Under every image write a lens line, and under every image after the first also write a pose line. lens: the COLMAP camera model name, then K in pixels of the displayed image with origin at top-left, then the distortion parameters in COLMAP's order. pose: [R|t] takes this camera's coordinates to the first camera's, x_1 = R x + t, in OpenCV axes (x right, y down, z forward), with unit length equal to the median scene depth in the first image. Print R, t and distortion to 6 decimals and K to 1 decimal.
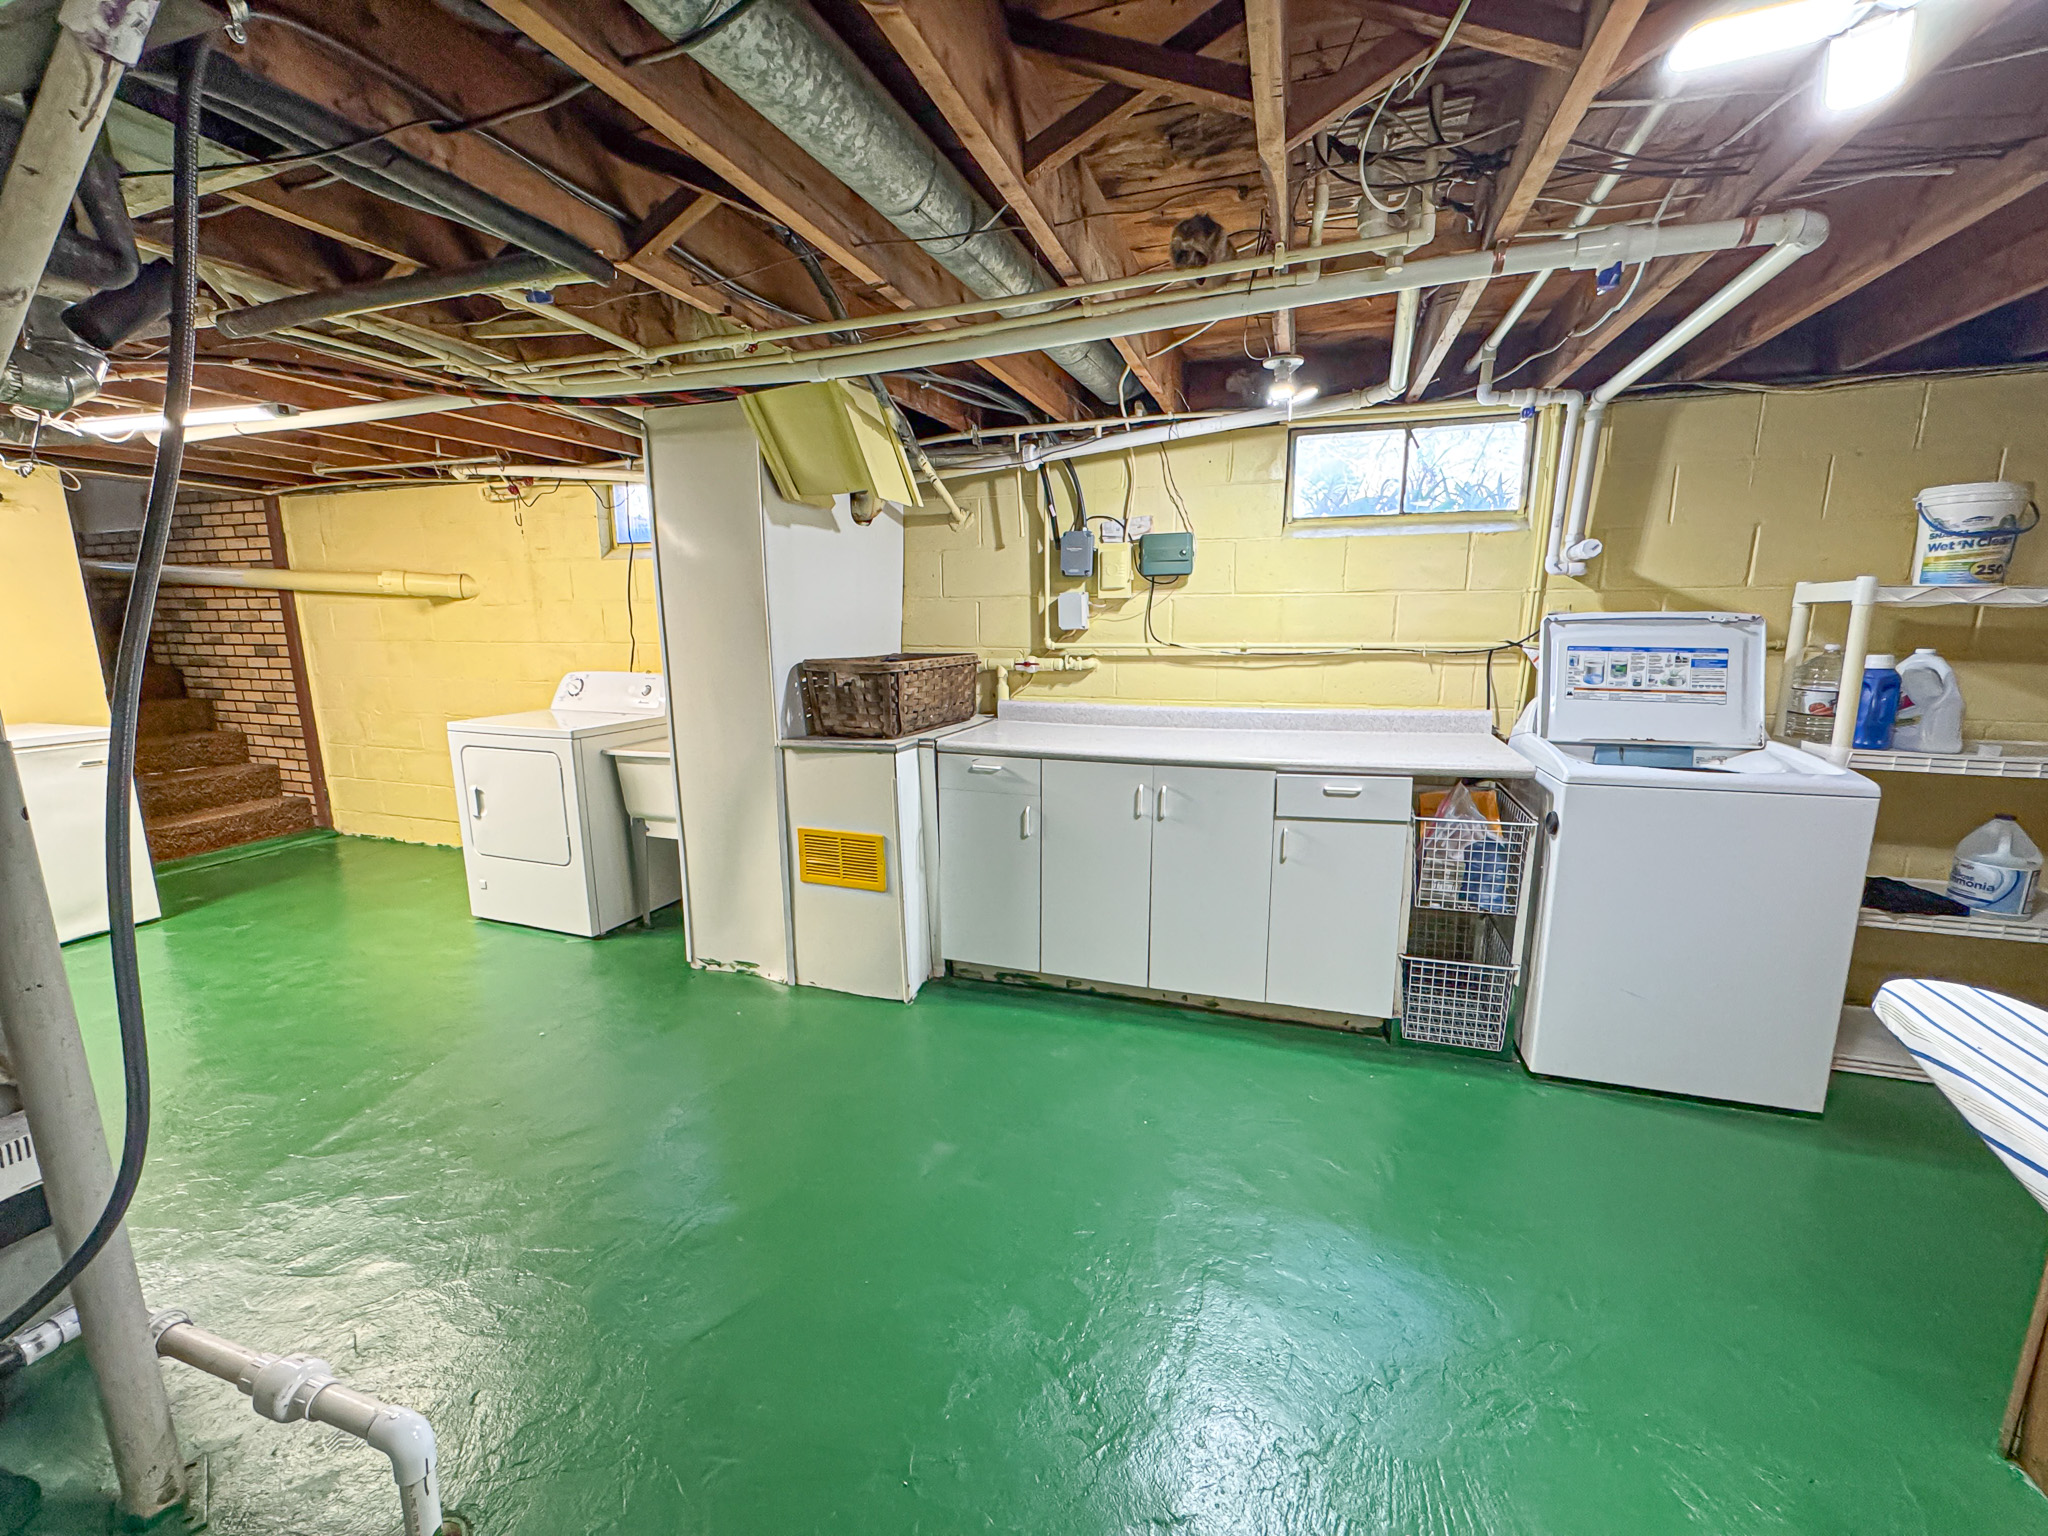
lens RADIAL K [[821.9, 0, 1024.0], [0, 821.9, 768.0], [0, 0, 1]] dist [-0.003386, 0.000138]
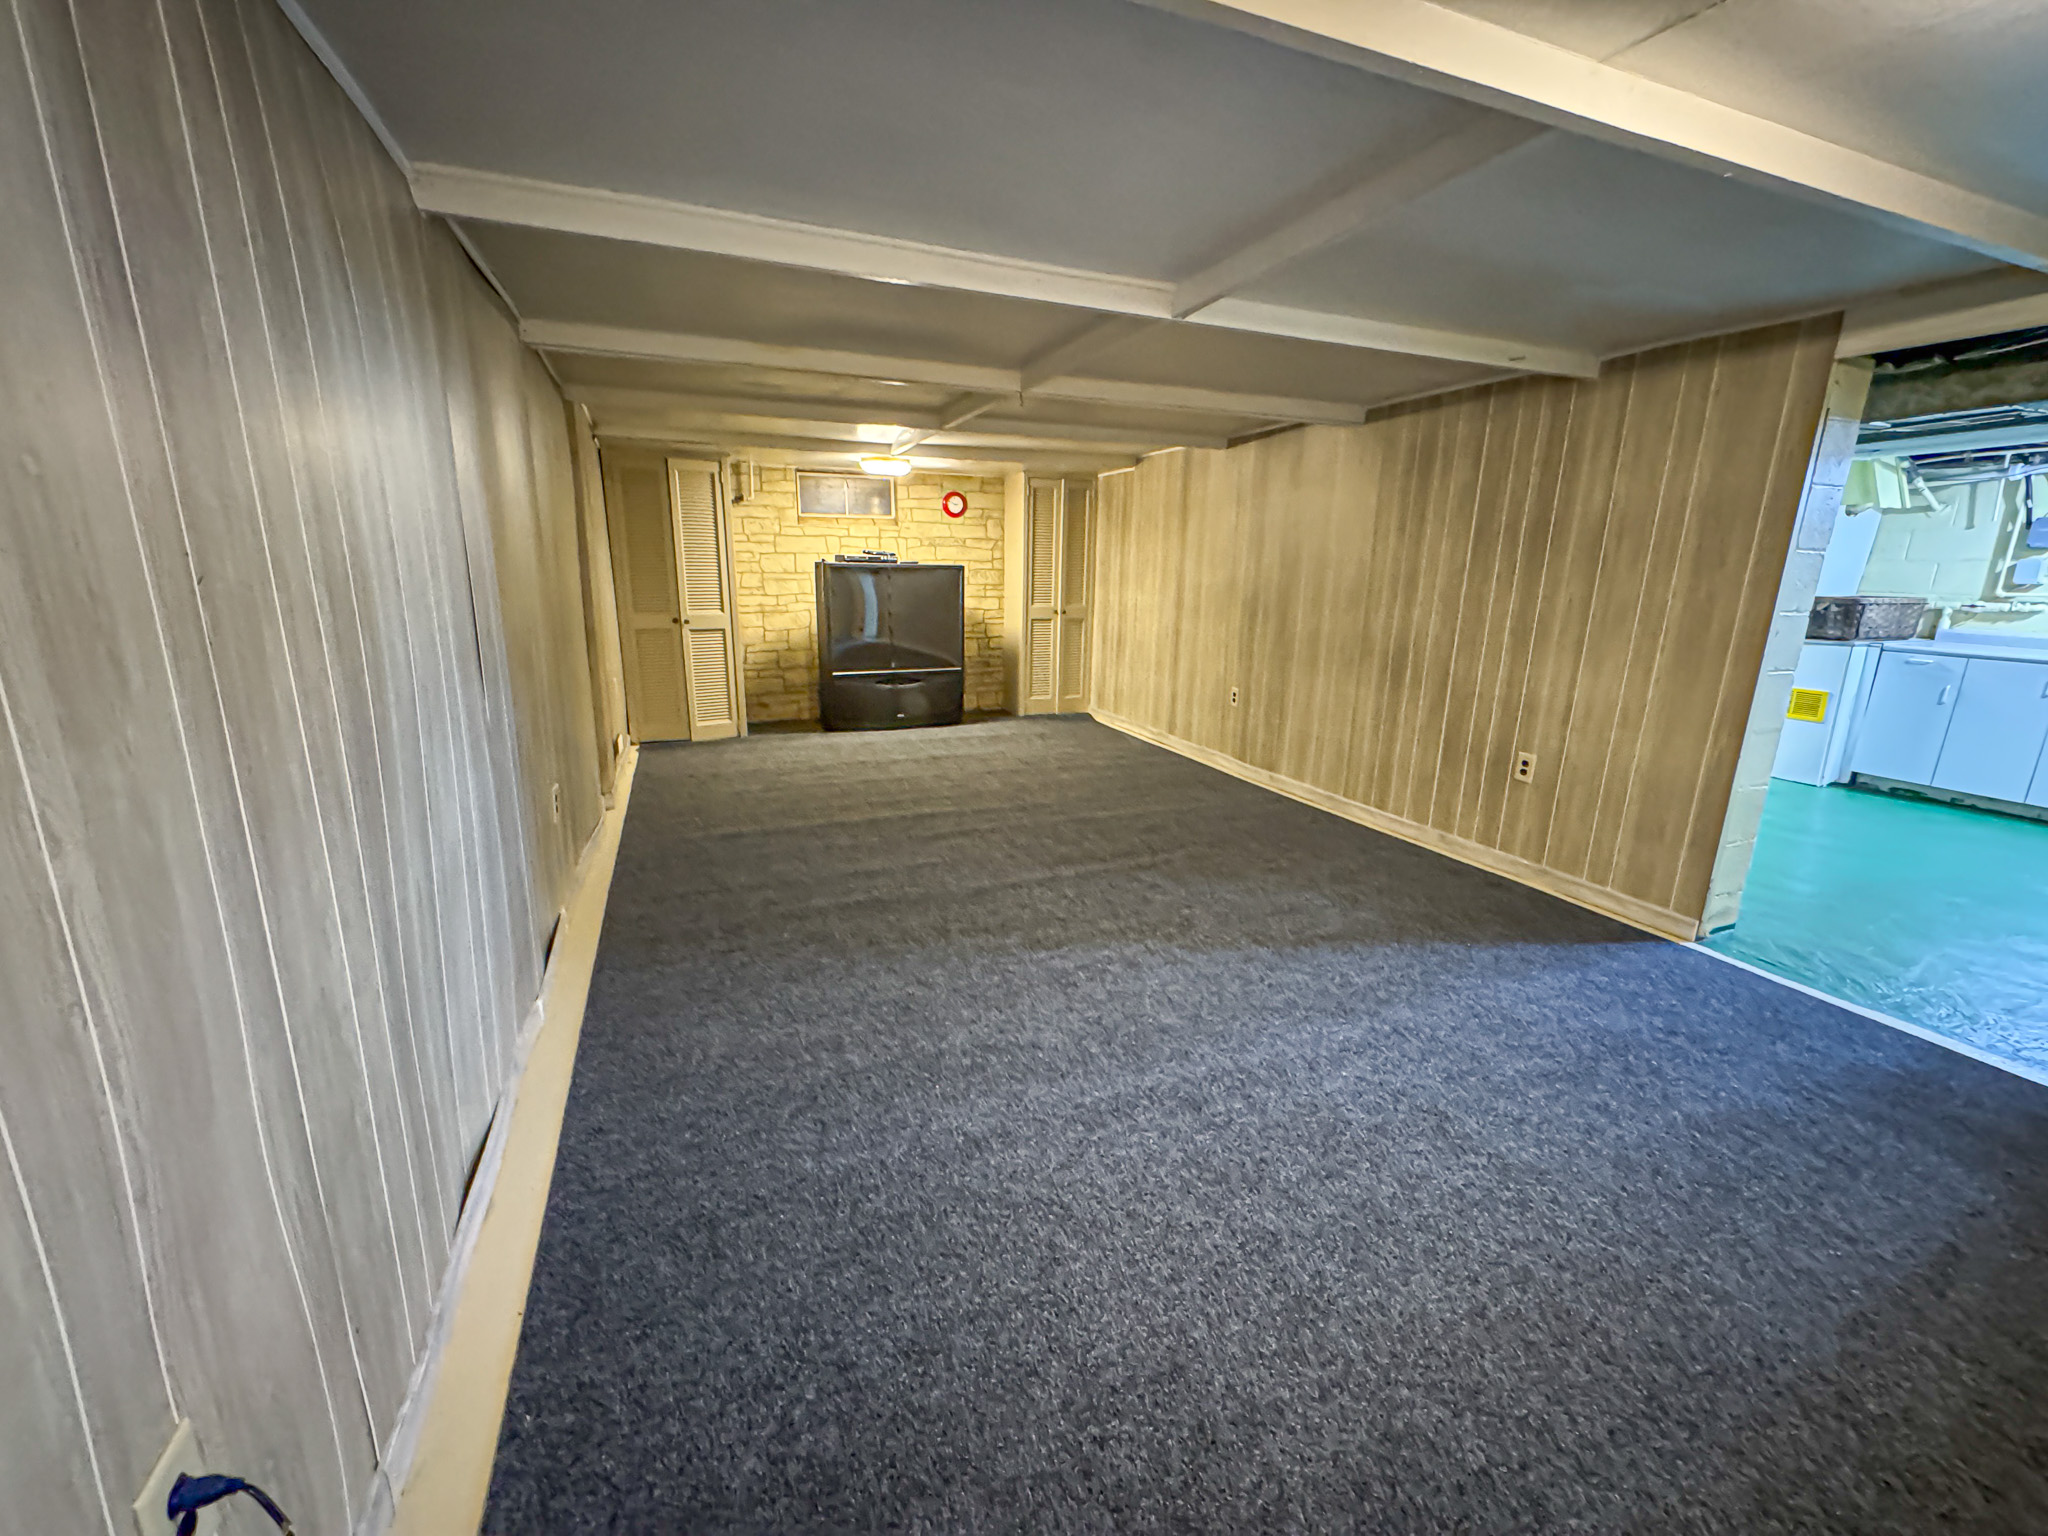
lens RADIAL K [[821.9, 0, 1024.0], [0, 821.9, 768.0], [0, 0, 1]] dist [-0.003386, 0.000138]
pose [[0.653986, 0.197055, -0.730392, 0.022875], [-0.156826, 0.979820, 0.123928, 0.299205], [0.740073, 0.033497, 0.671691, -1.527827]]
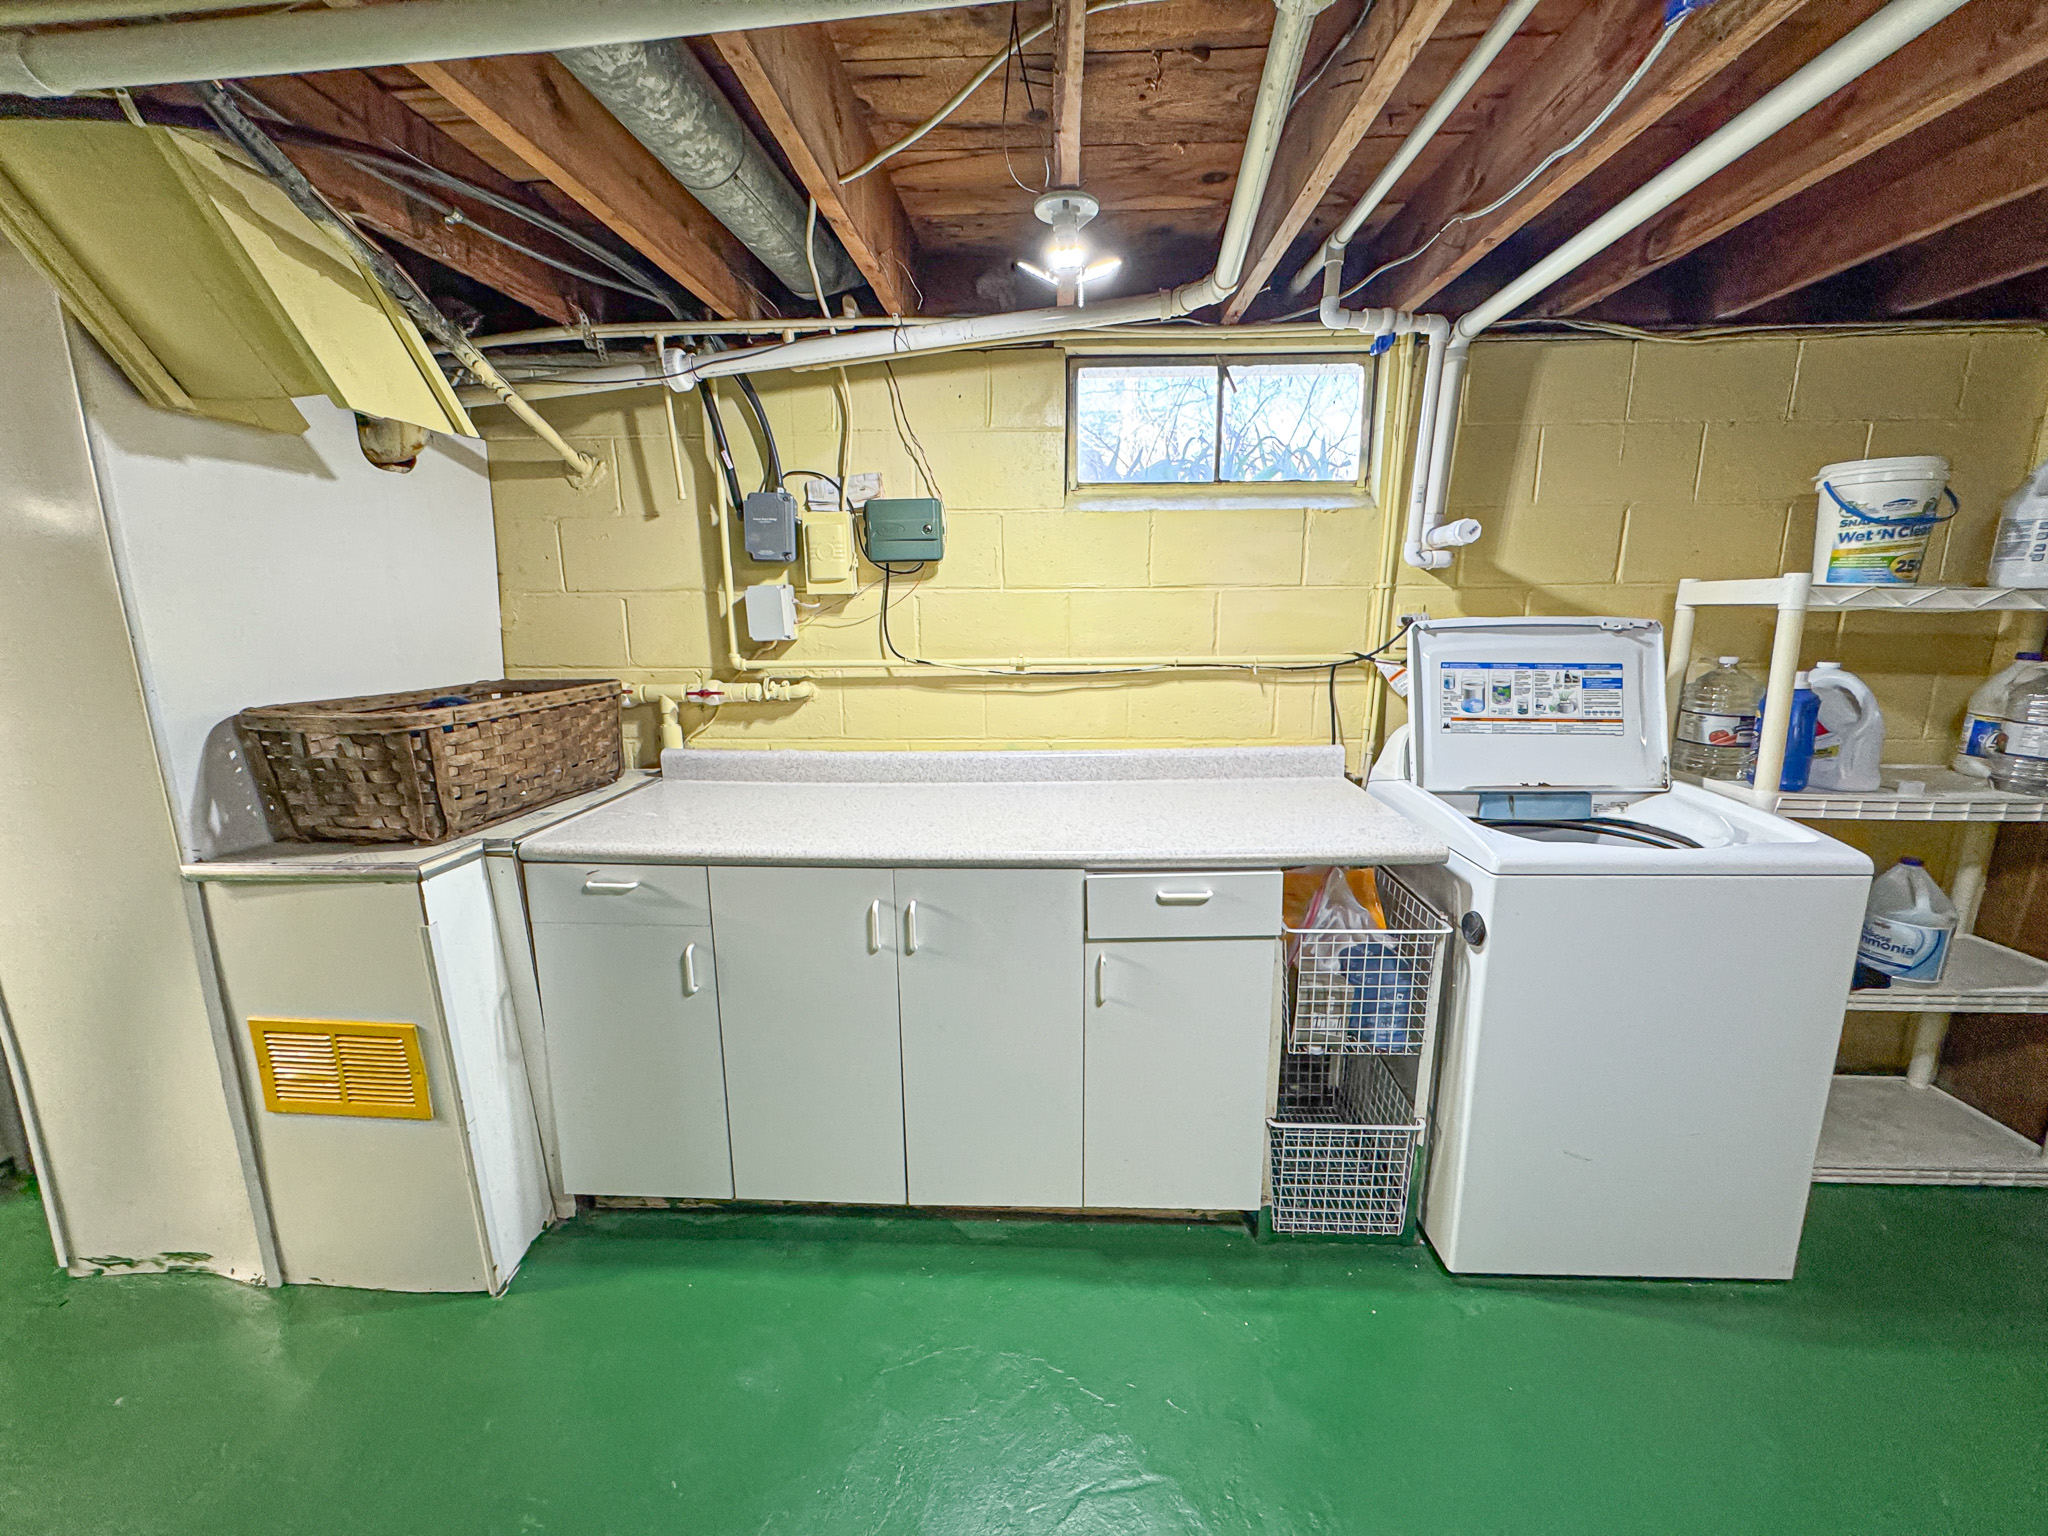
lens RADIAL K [[827.8, 0, 1028.3], [0, 827.8, 766.1], [0, 0, 1]] dist [-0.002817, -0.000084]
pose [[0.960281, -0.055029, 0.273556, 0.081529], [0.051883, 0.998478, 0.018730, -0.079892], [-0.274170, -0.003794, 0.961674, 0.343612]]
